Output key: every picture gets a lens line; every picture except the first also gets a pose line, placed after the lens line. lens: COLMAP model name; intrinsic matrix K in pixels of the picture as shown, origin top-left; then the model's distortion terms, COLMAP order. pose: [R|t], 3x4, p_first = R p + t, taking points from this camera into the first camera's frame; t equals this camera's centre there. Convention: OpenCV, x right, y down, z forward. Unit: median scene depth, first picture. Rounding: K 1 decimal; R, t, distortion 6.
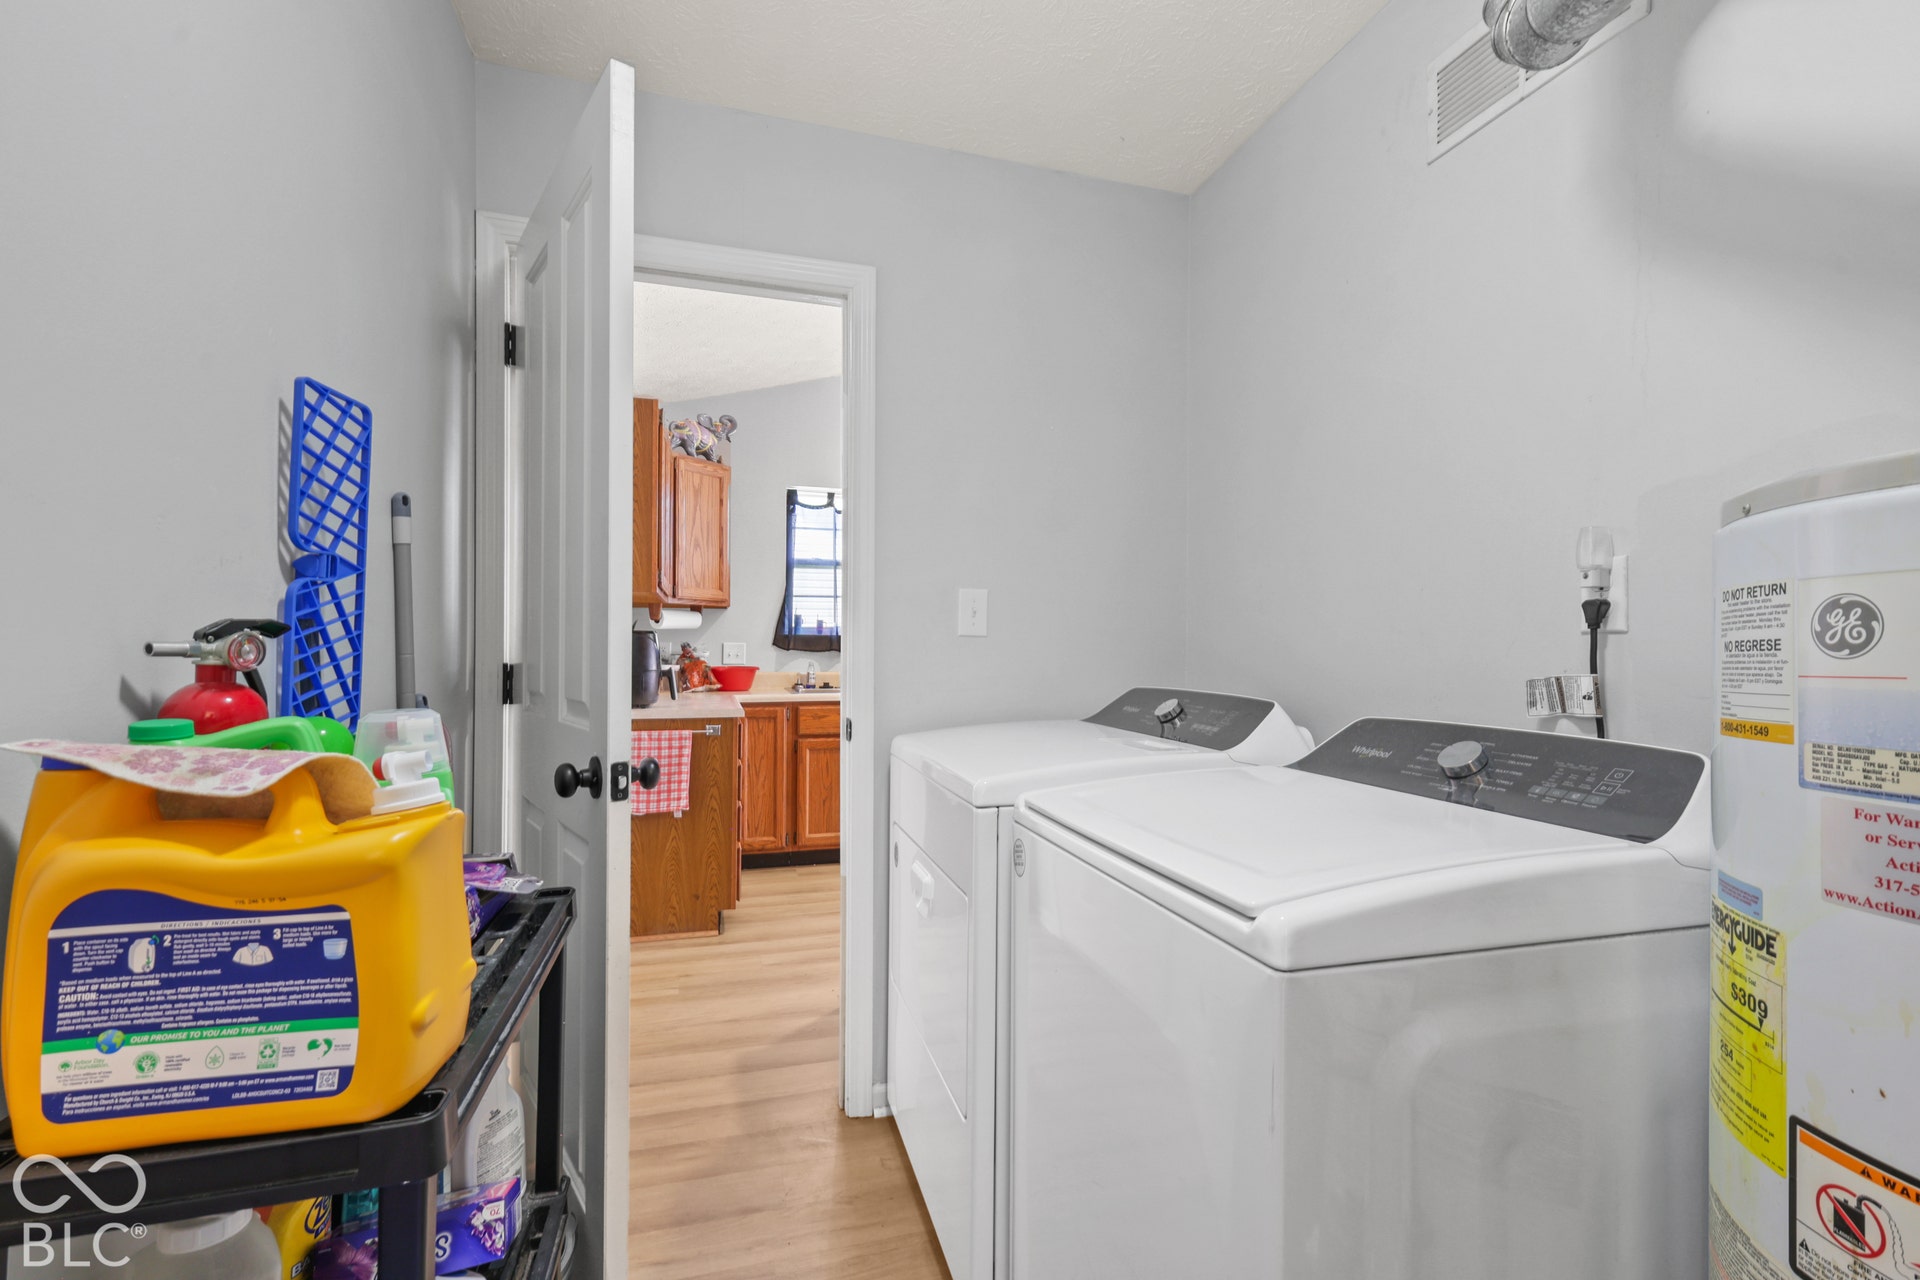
lens RADIAL K [[847.7, 0, 959.4], [0, 847.7, 642.8], [0, 0, 1]] dist [0.003799, 0.000288]
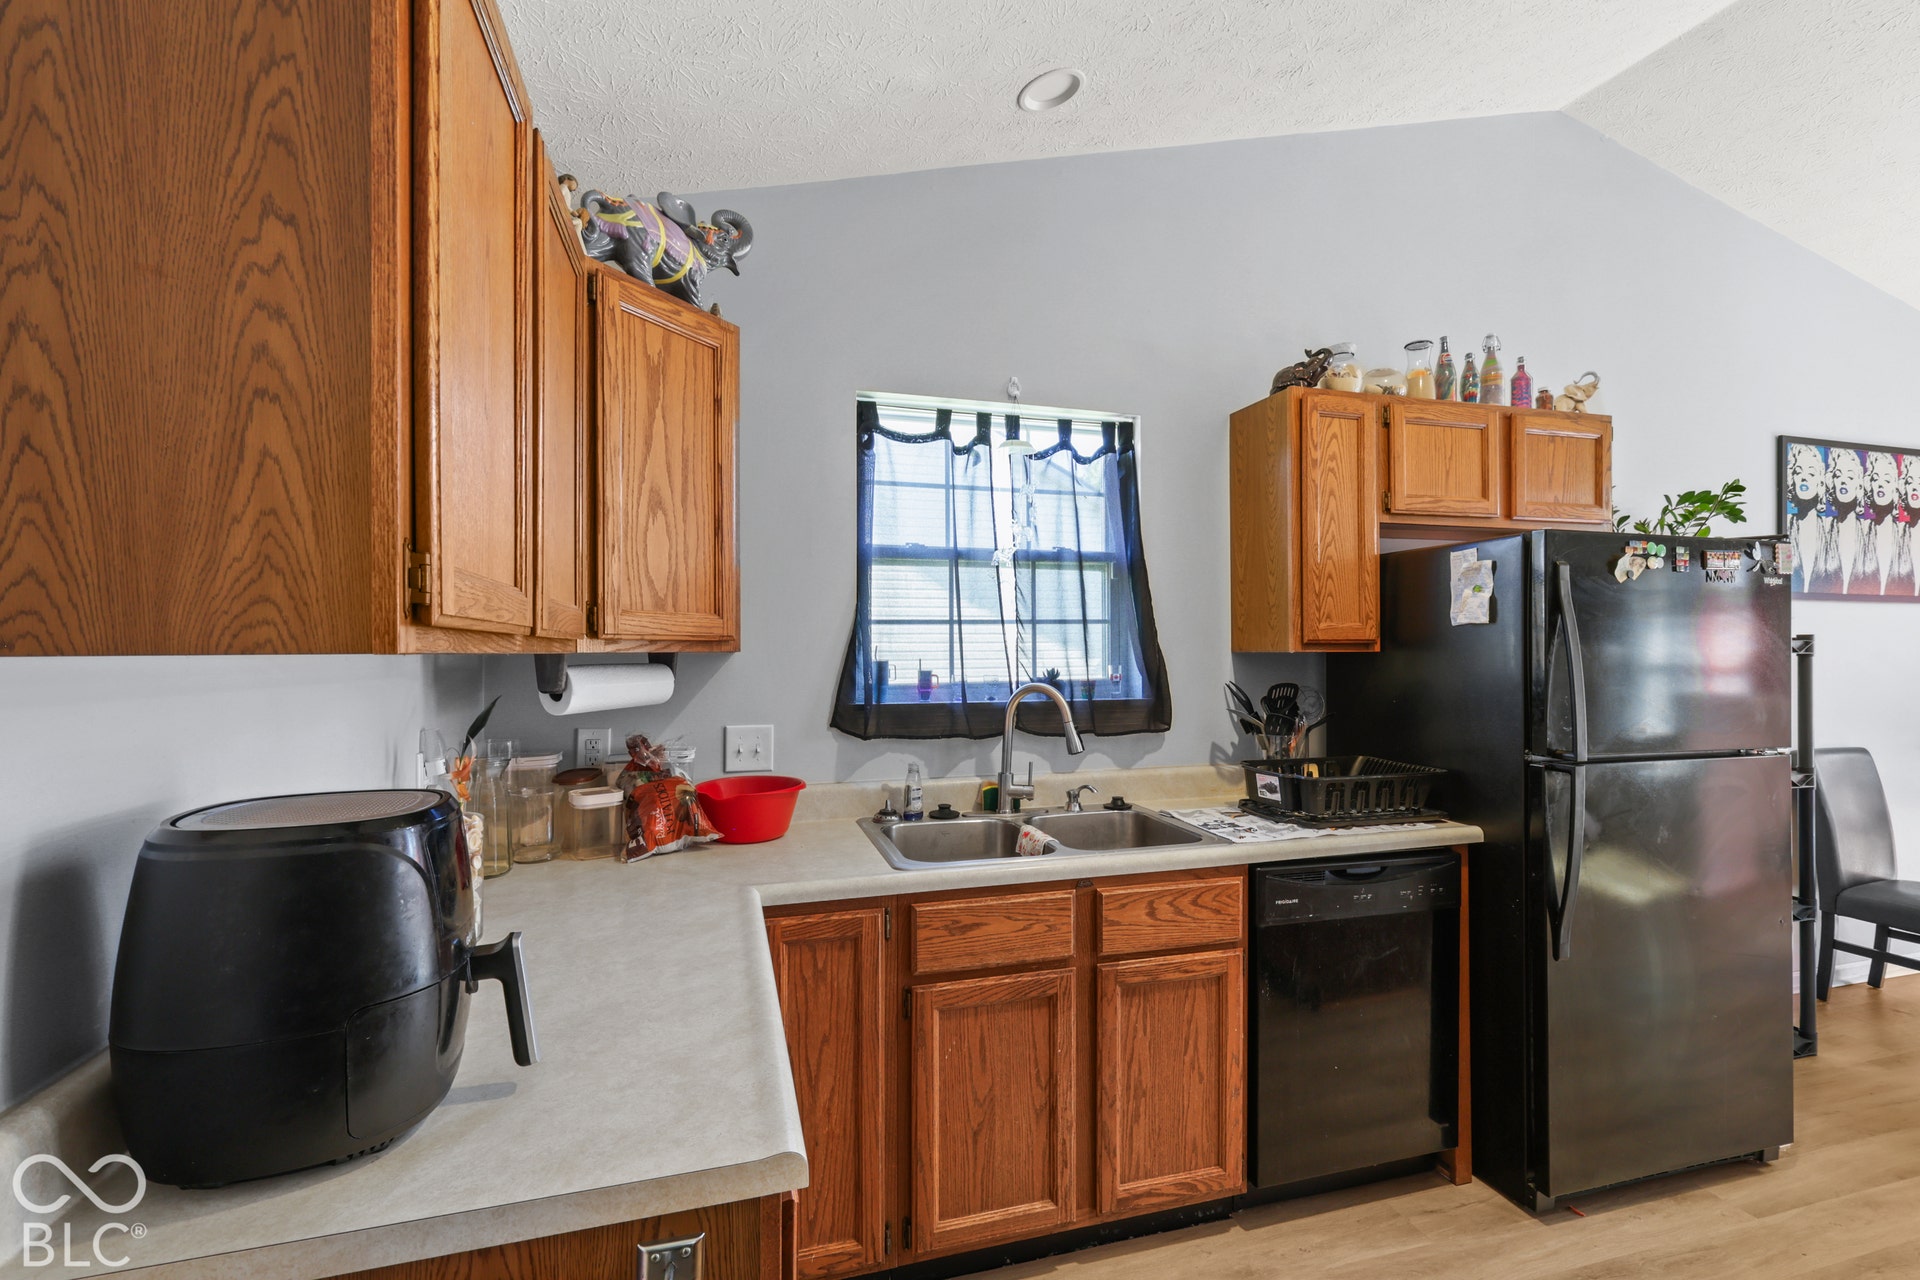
lens RADIAL K [[838.4, 0, 959.4], [0, 838.4, 642.3], [0, 0, 1]] dist [0.003509, -0.000237]
pose [[0.999886, -0.010857, -0.010491, -0.152457], [0.010770, 0.999907, -0.008331, -0.042124], [0.010580, 0.008217, 0.999910, 0.567189]]
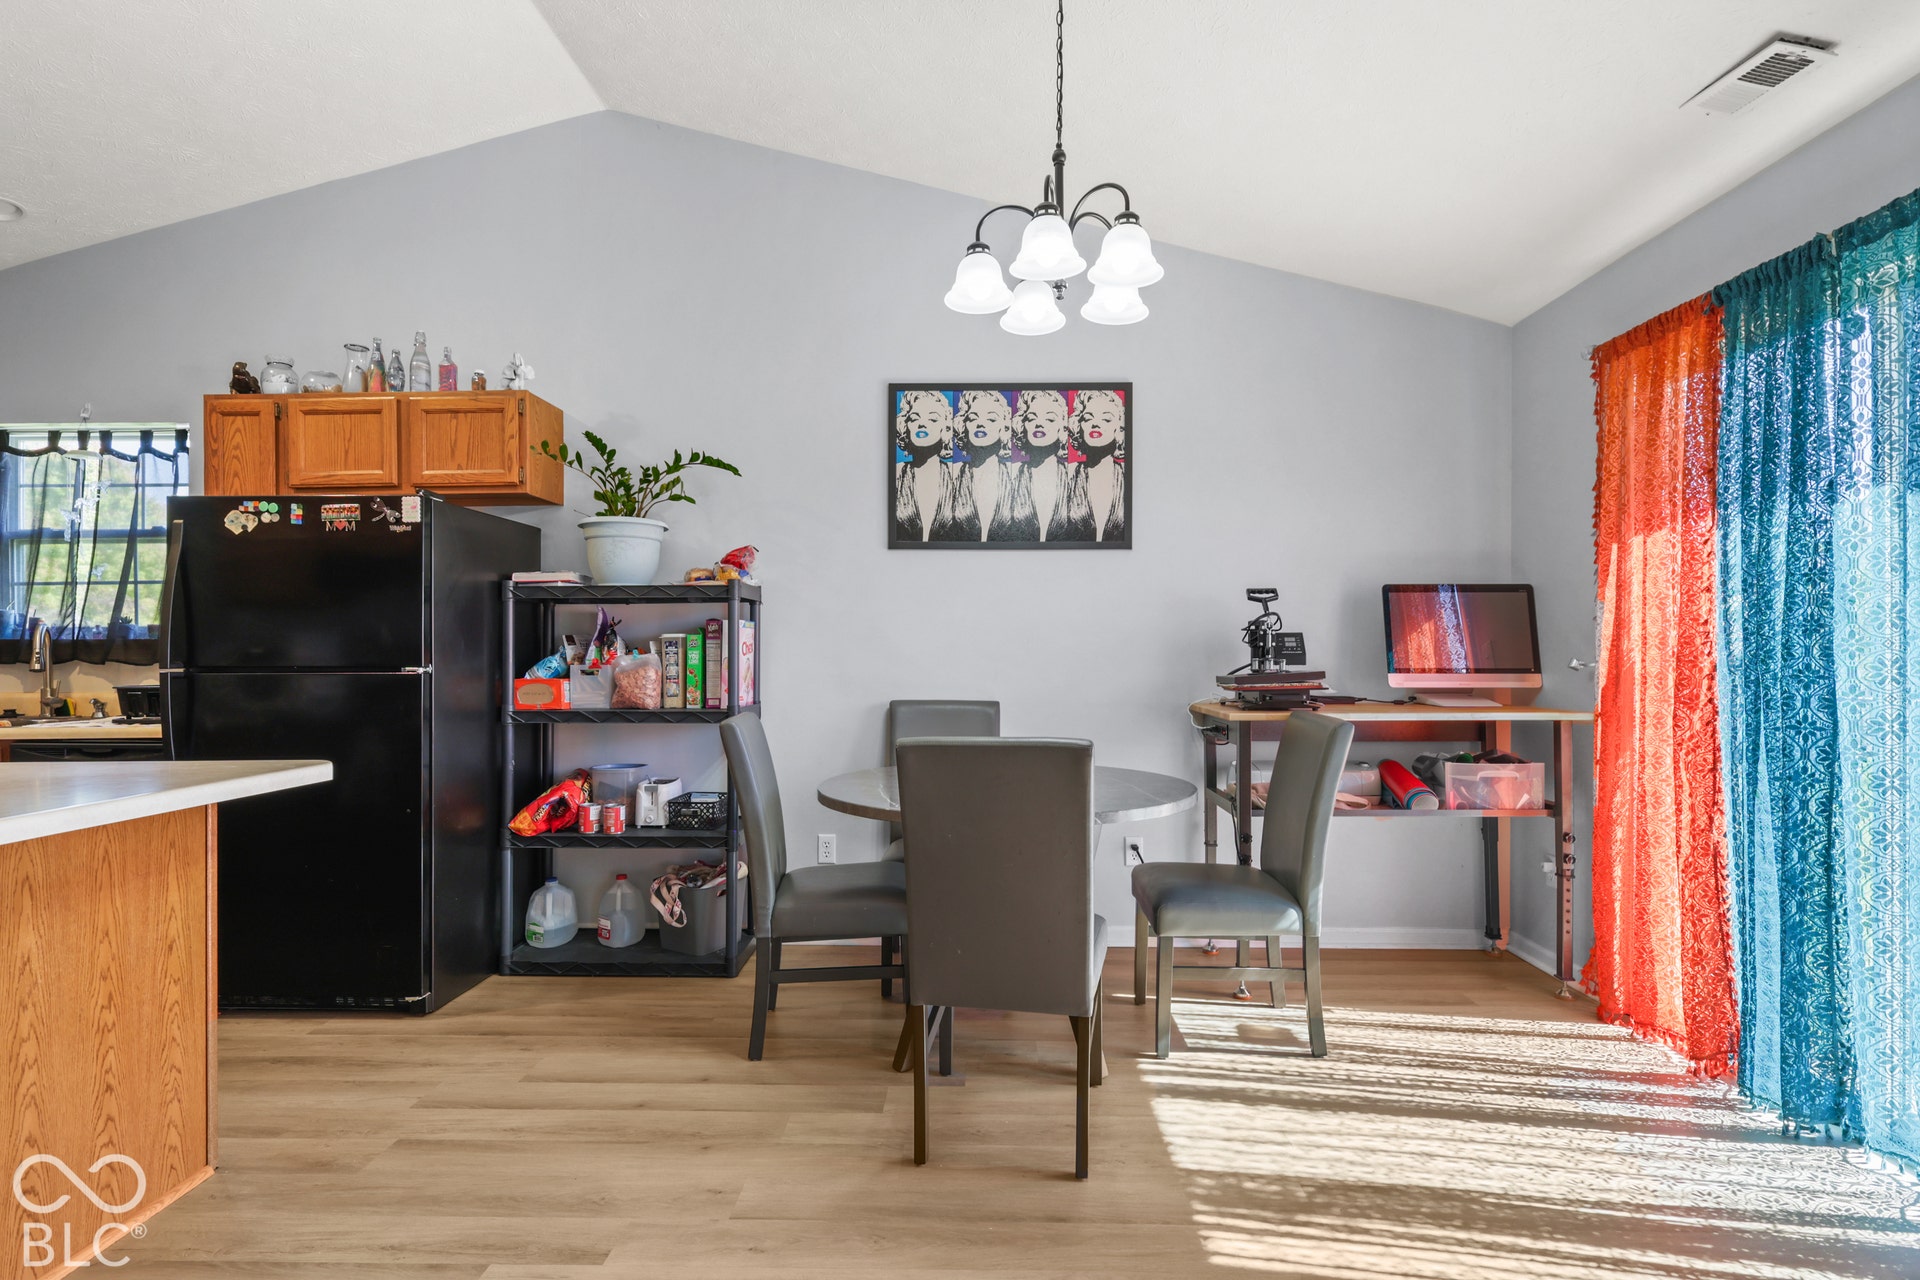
lens RADIAL K [[923.3, 0, 961.9], [0, 923.3, 653.1], [0, 0, 1]] dist [-0.003048, 0.000565]
pose [[0.951144, -0.012276, -0.308502, 0.846352], [0.010720, 0.999920, -0.006737, 0.016345], [0.308560, 0.003101, 0.951200, 0.570911]]
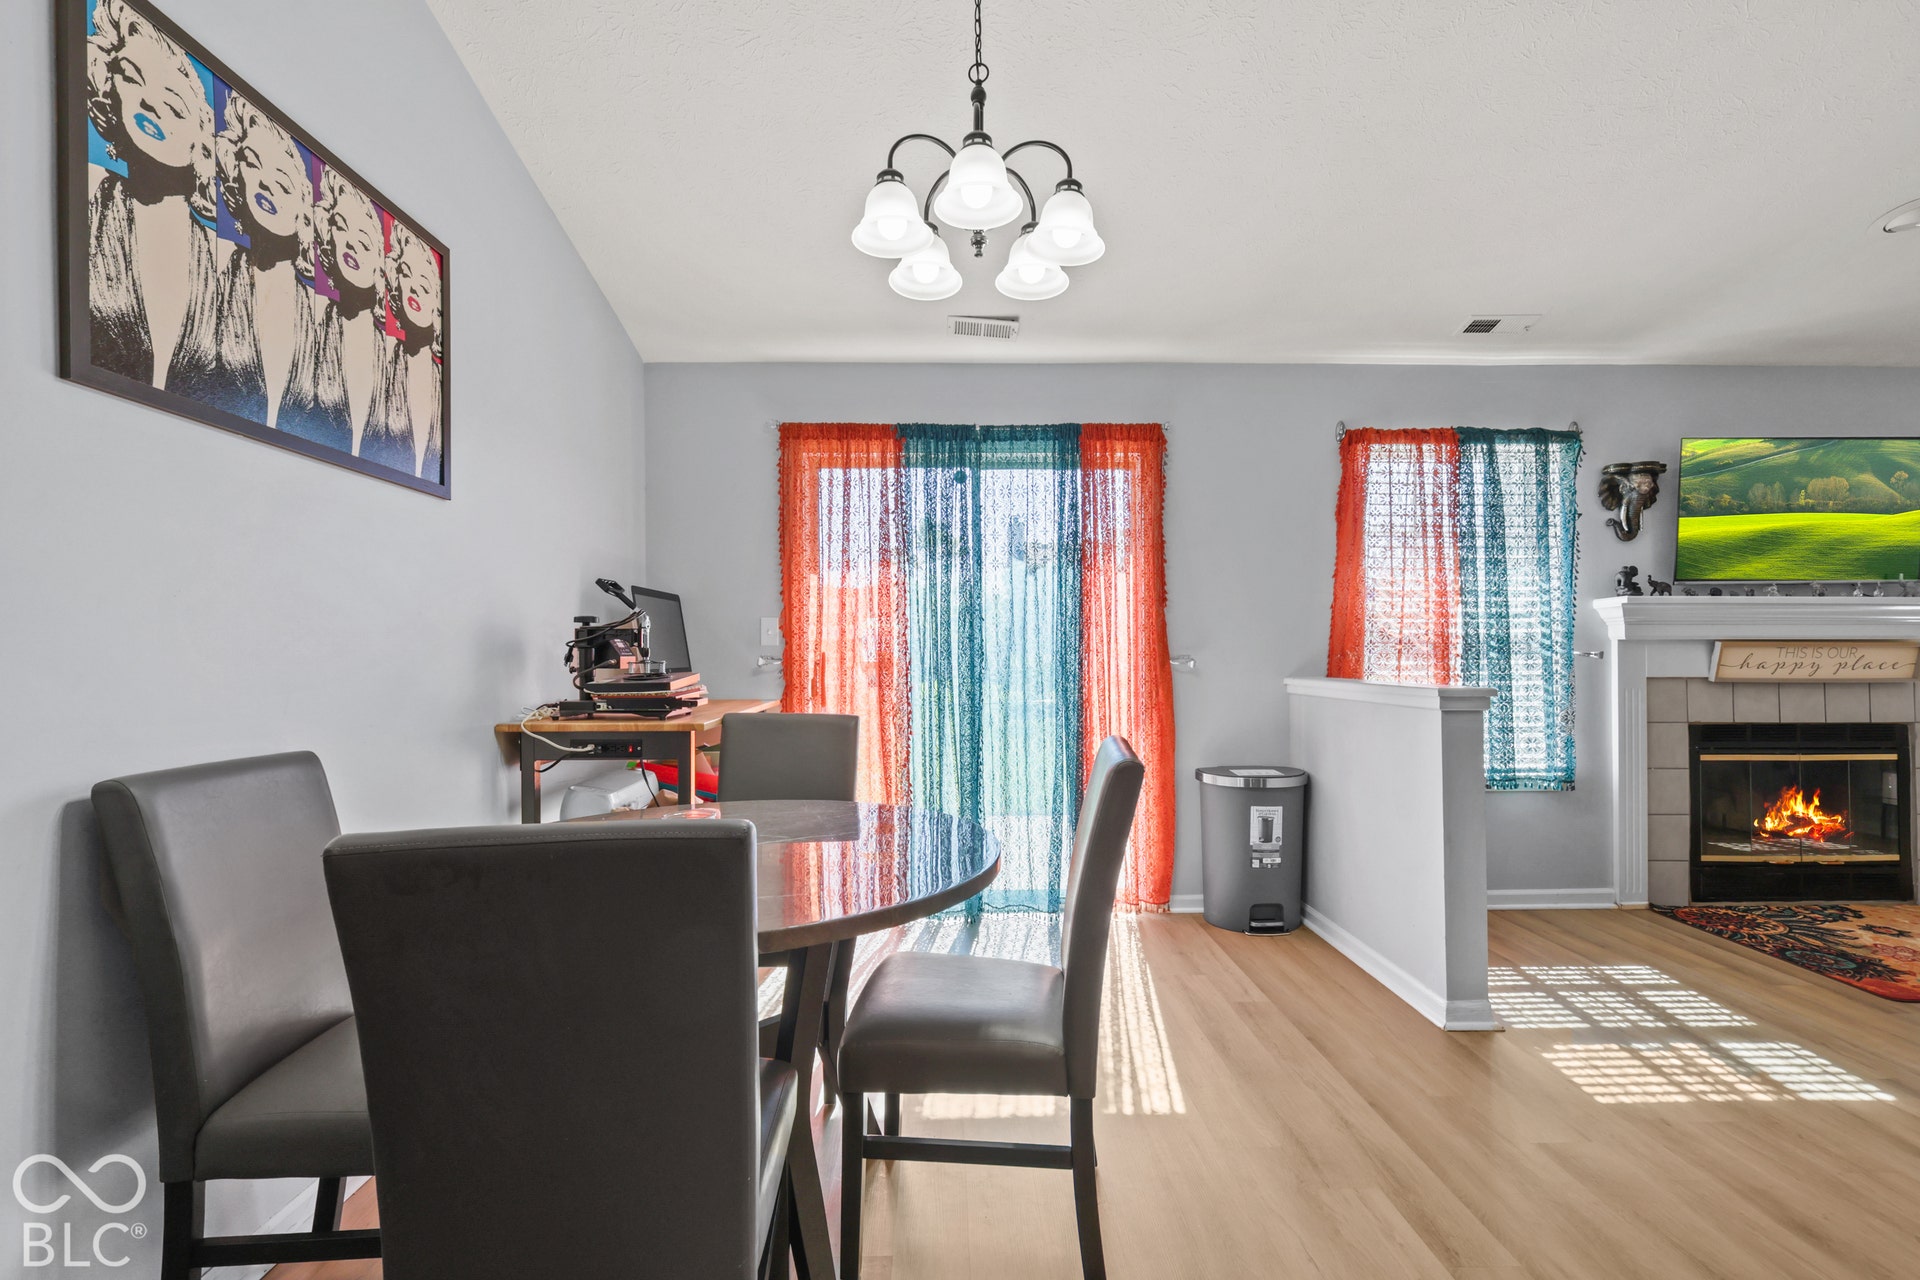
lens RADIAL K [[824.3, 0, 957.8], [0, 824.3, 643.2], [0, 0, 1]] dist [0.001283, -0.000200]
pose [[0.269709, -0.004846, 0.962930, 0.374116], [0.006635, 0.999973, 0.003174, 0.006282], [-0.962919, 0.005533, 0.269734, 0.955552]]
